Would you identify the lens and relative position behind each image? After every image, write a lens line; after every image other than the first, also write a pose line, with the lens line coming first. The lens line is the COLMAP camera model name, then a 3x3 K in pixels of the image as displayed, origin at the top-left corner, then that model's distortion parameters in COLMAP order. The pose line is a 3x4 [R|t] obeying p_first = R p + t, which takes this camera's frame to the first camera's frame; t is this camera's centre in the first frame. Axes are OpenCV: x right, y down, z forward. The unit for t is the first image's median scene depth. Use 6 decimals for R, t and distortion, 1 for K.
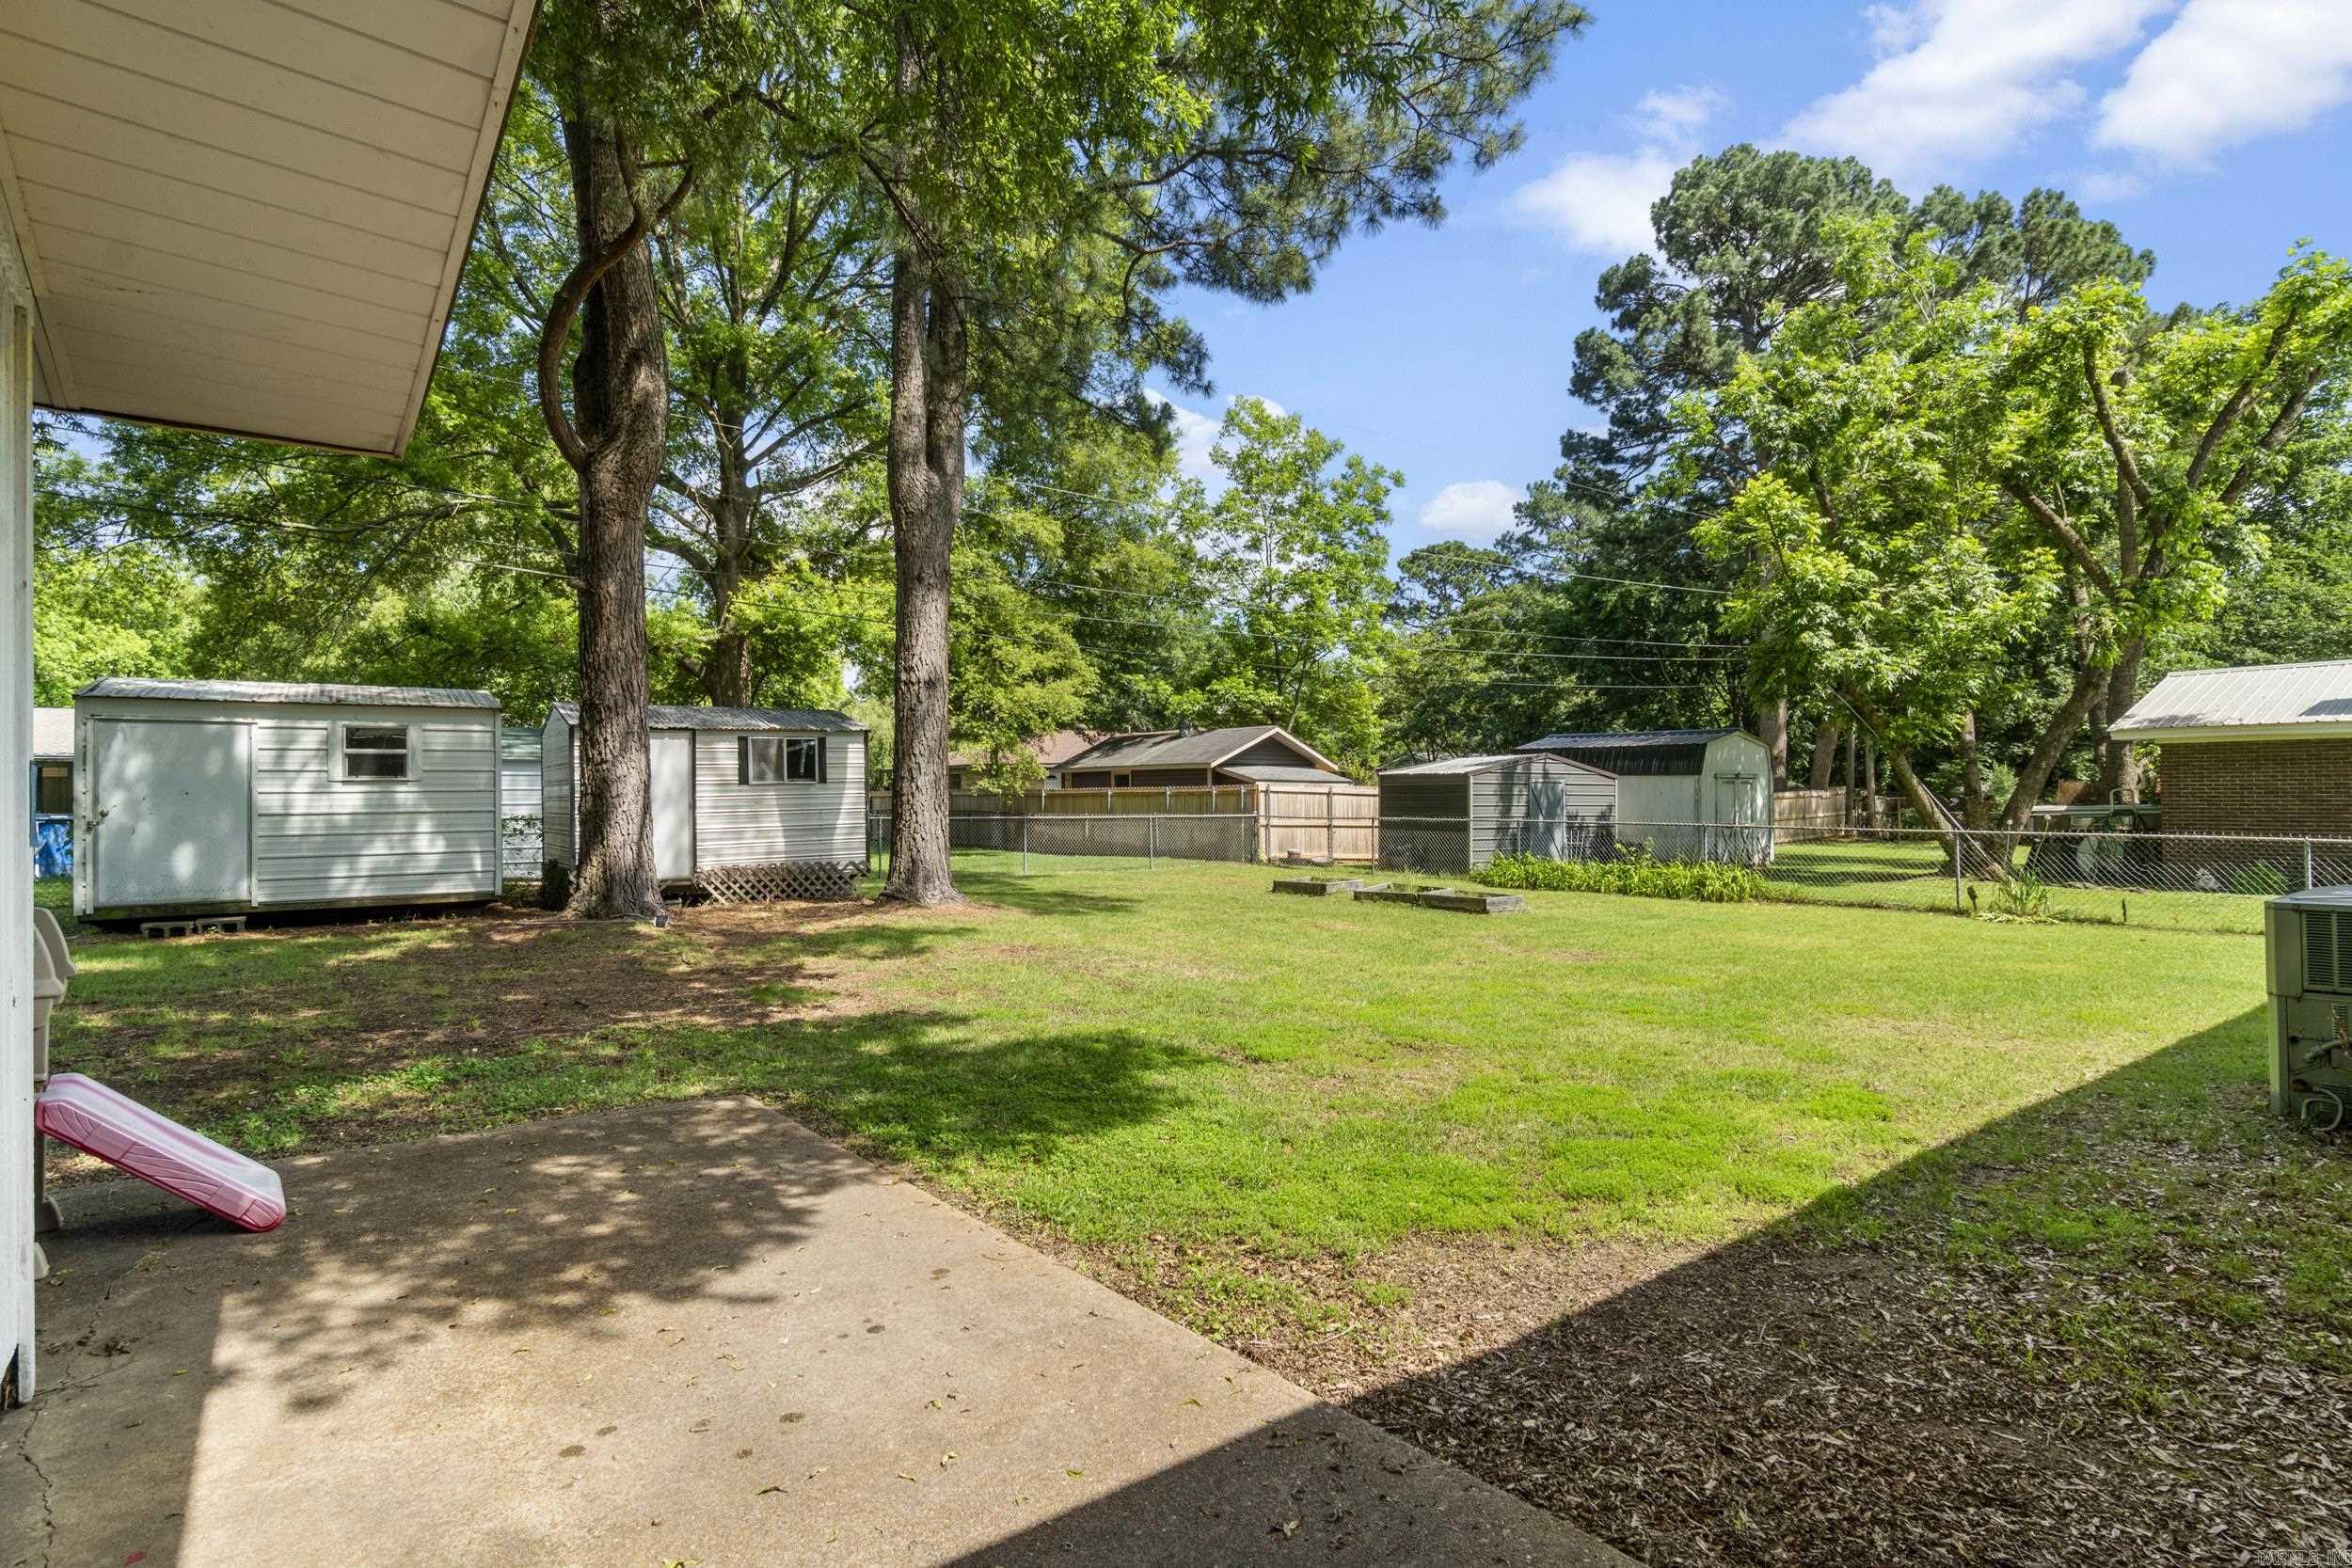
lens RADIAL K [[1194.3, 0, 1176.0], [0, 1194.3, 784.0], [0, 0, 1]] dist [-0.002309, -0.000164]
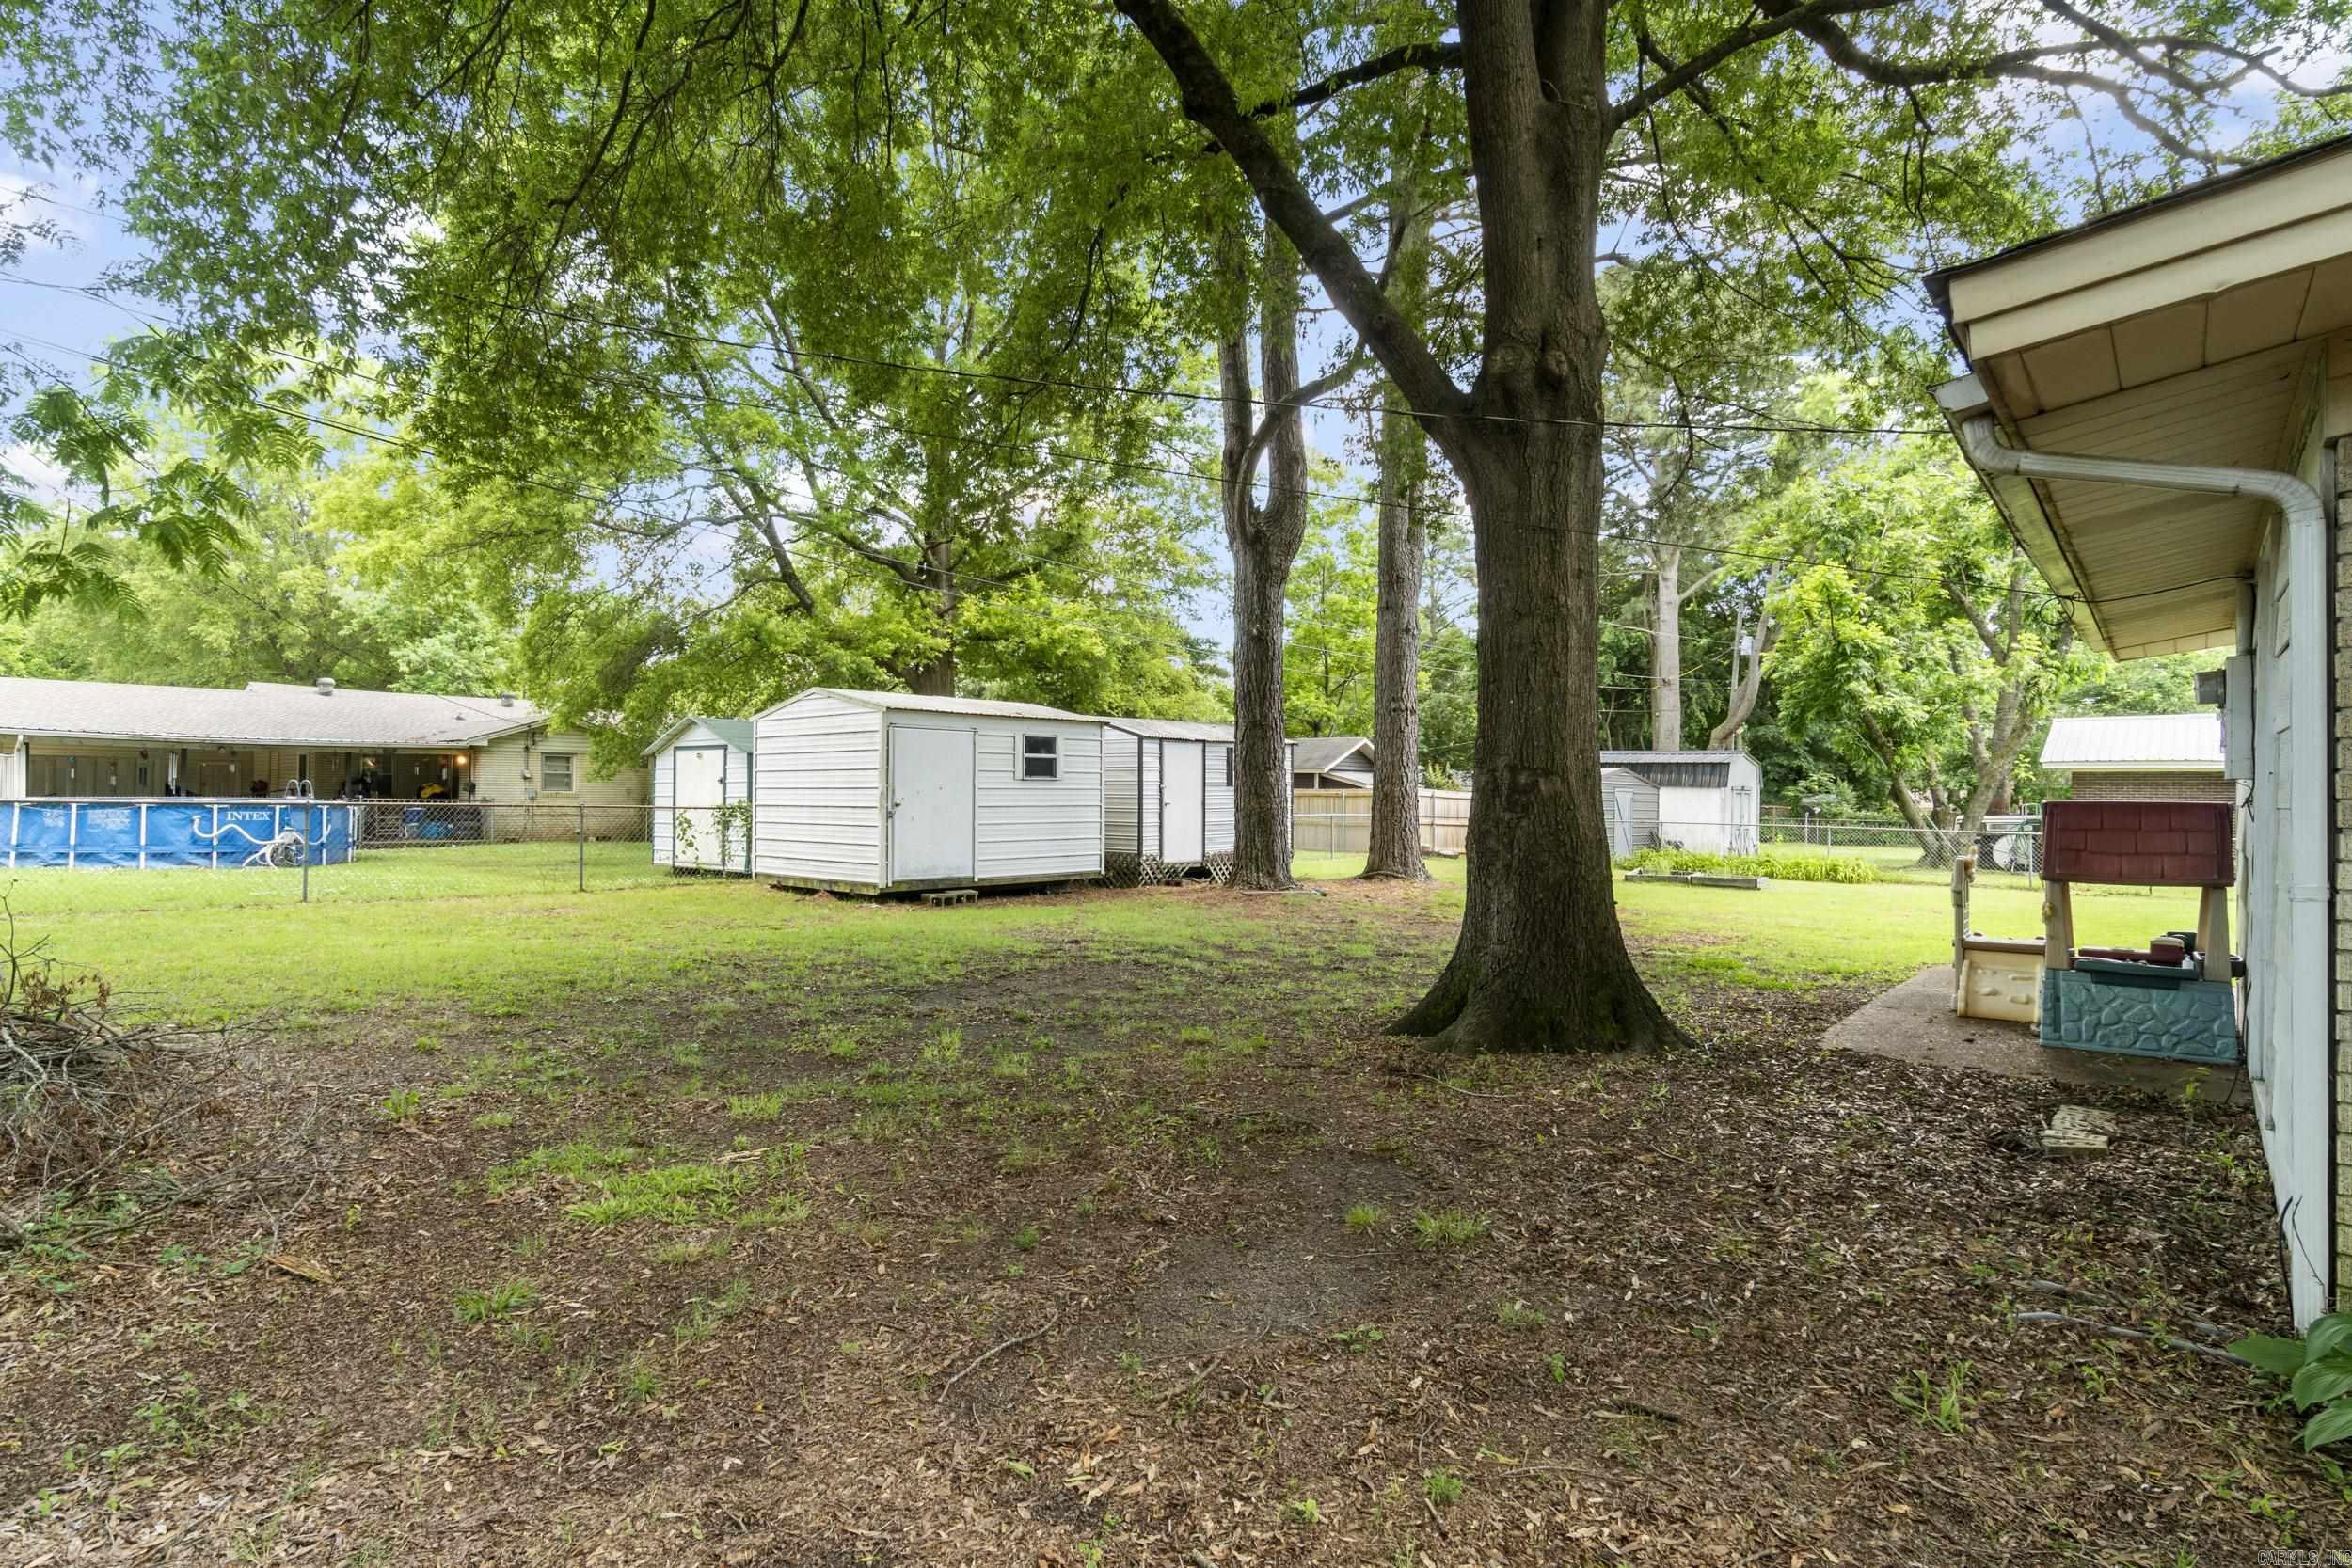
lens RADIAL K [[1194.3, 0, 1176.0], [0, 1194.3, 784.0], [0, 0, 1]] dist [-0.002309, -0.000164]
pose [[0.977163, 0.016977, 0.211812, -0.485616], [-0.017443, 0.999848, 0.000331, -0.001167], [-0.211774, -0.004018, 0.977310, -0.135119]]
